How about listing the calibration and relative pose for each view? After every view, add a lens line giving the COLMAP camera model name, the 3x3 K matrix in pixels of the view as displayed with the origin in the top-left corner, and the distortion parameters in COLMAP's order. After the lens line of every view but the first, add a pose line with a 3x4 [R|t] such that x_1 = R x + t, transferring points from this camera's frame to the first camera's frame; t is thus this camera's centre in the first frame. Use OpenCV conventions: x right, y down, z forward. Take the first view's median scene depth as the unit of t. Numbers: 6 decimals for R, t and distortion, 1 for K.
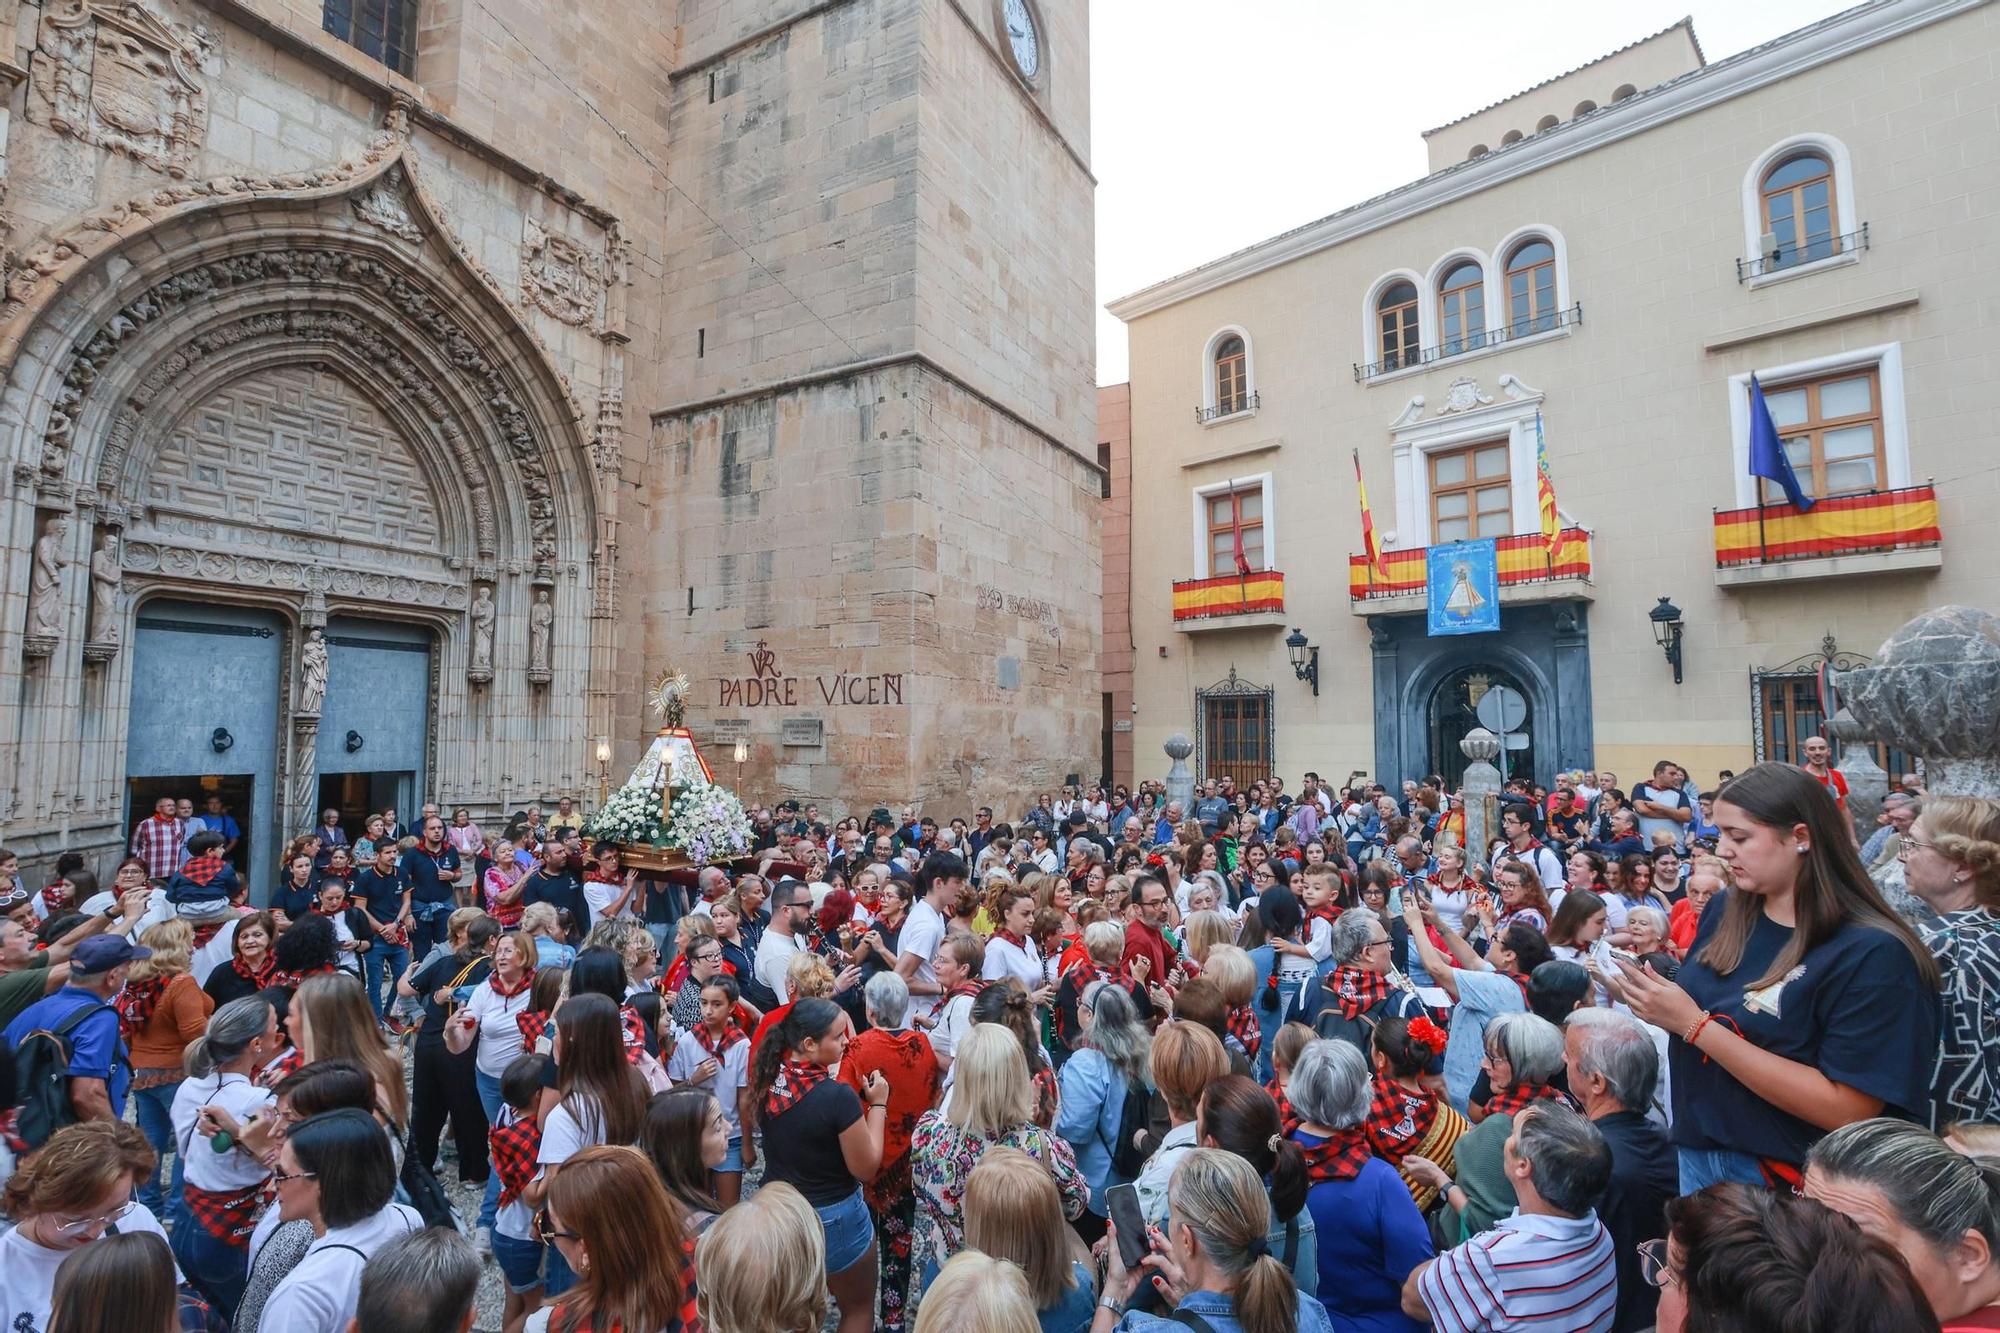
lens RADIAL K [[965.1, 0, 986.7], [0, 965.1, 654.9], [0, 0, 1]] dist [-0.032272, 0.007228]
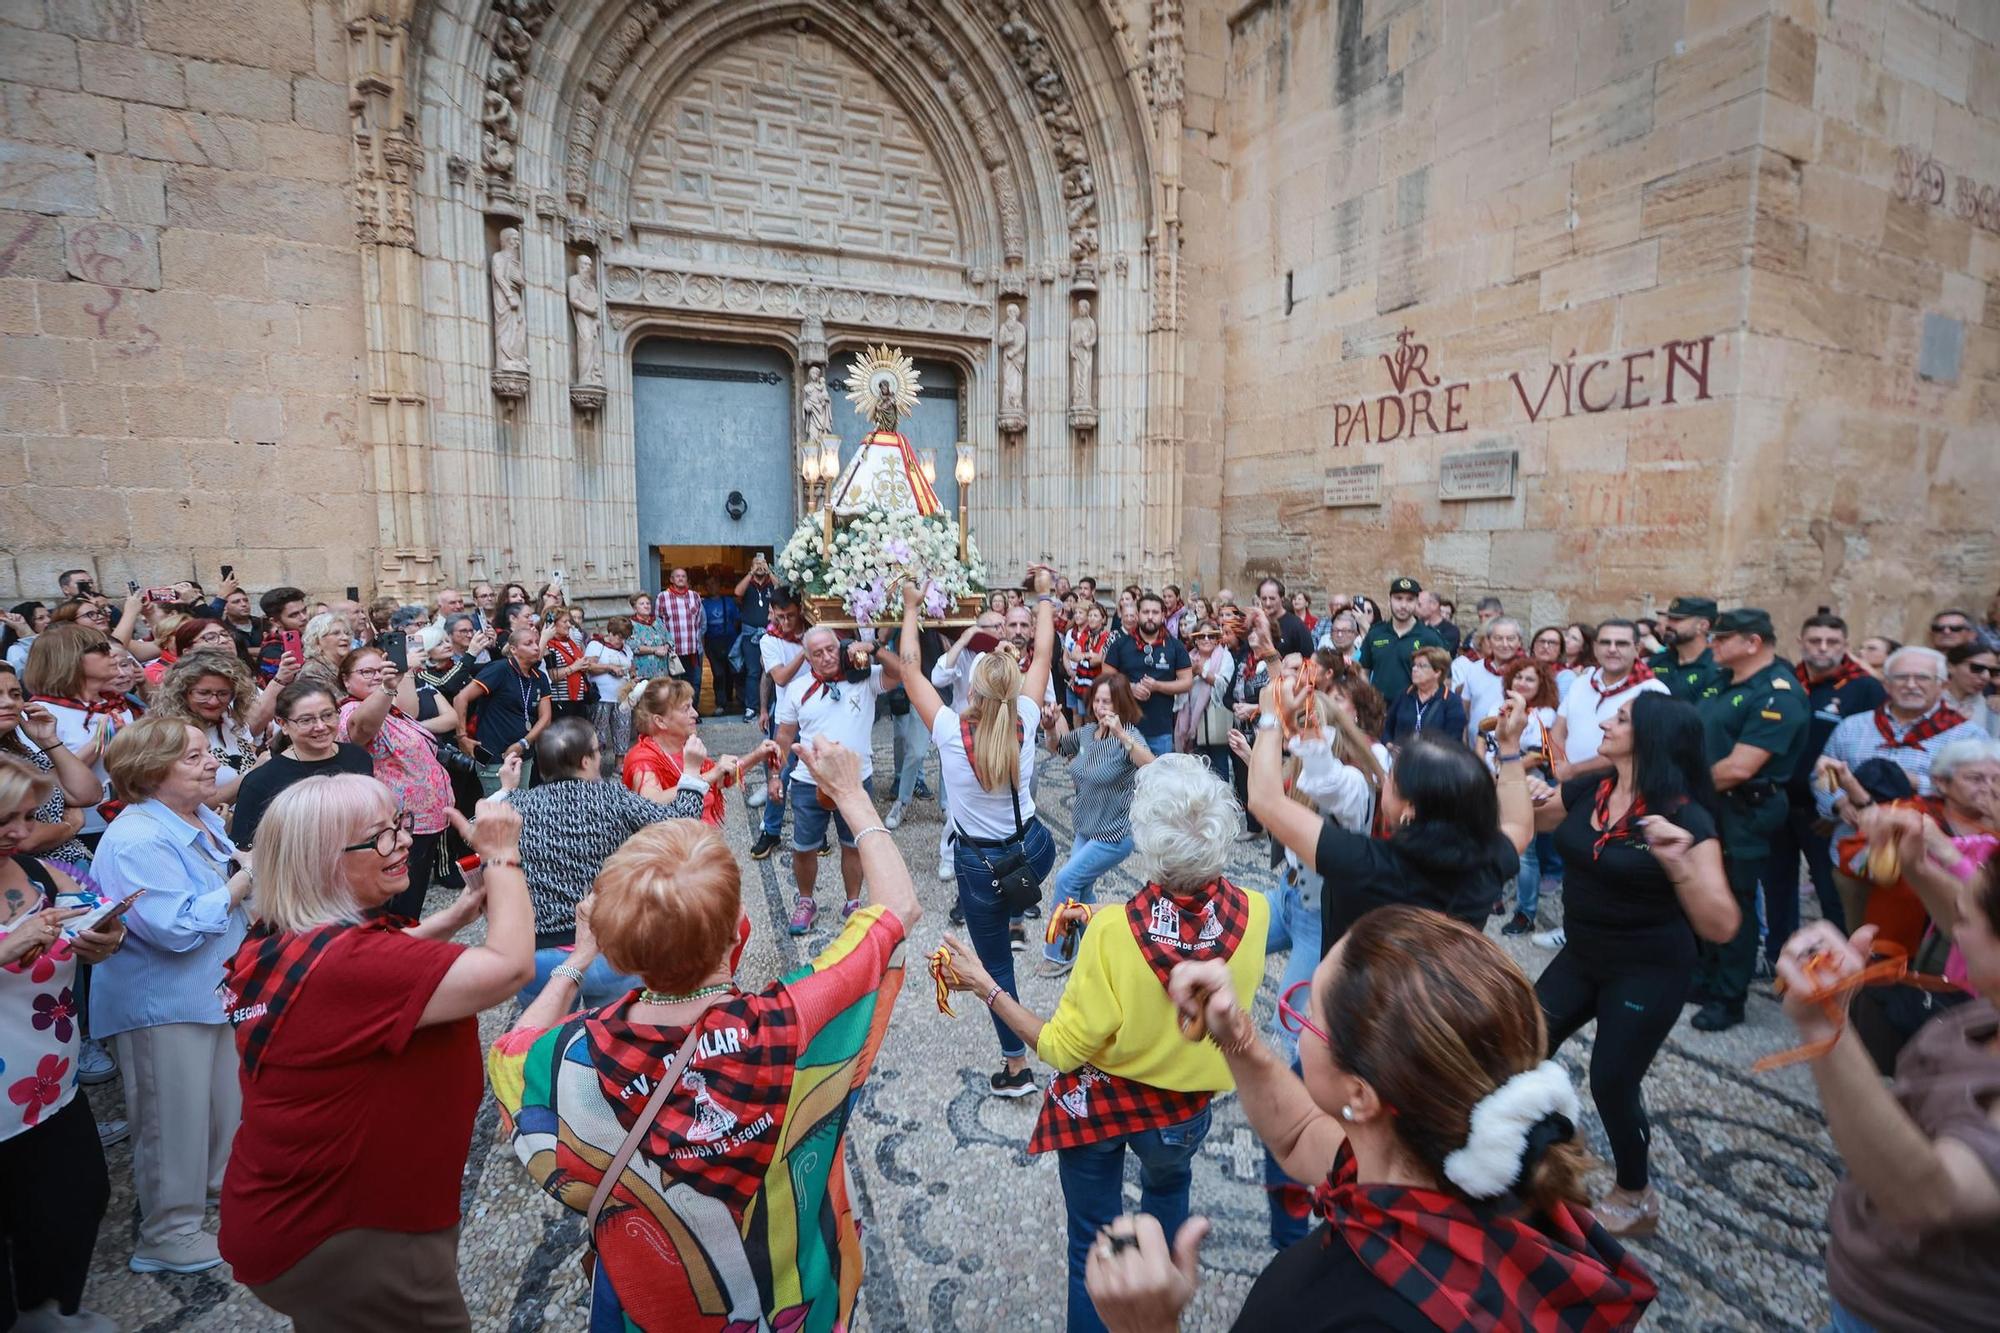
lens RADIAL K [[965.1, 0, 959.6], [0, 965.1, 651.5], [0, 0, 1]] dist [-0.032272, 0.007228]
pose [[0.800729, 0.059523, -0.596062, -0.093139], [0.053131, 0.984072, 0.169644, 0.071345], [0.596666, -0.167508, 0.784813, 0.348145]]
